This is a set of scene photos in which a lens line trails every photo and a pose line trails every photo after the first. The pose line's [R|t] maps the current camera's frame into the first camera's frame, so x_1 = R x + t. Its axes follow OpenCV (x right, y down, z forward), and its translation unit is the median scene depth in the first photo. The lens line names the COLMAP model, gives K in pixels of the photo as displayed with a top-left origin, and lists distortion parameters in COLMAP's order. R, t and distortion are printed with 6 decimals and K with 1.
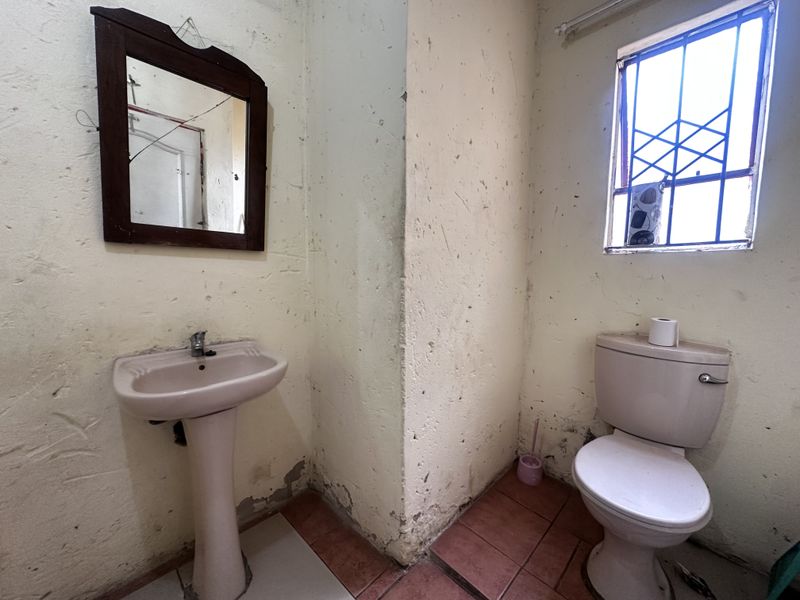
lens RADIAL K [[321.5, 0, 399.1], [0, 321.5, 298.2], [0, 0, 1]] dist [-0.003503, 0.000376]
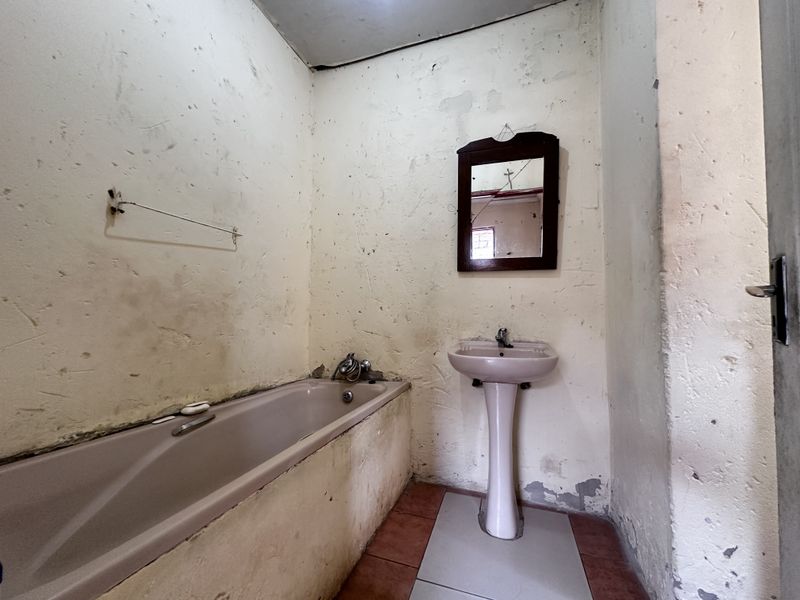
lens RADIAL K [[321.5, 0, 399.1], [0, 321.5, 298.2], [0, 0, 1]] dist [-0.003503, 0.000376]
pose [[0.431034, -0.048921, -0.901009, 0.466672], [-0.084239, 0.991987, -0.094160, 0.143804], [0.898395, 0.116487, 0.423458, -0.018845]]
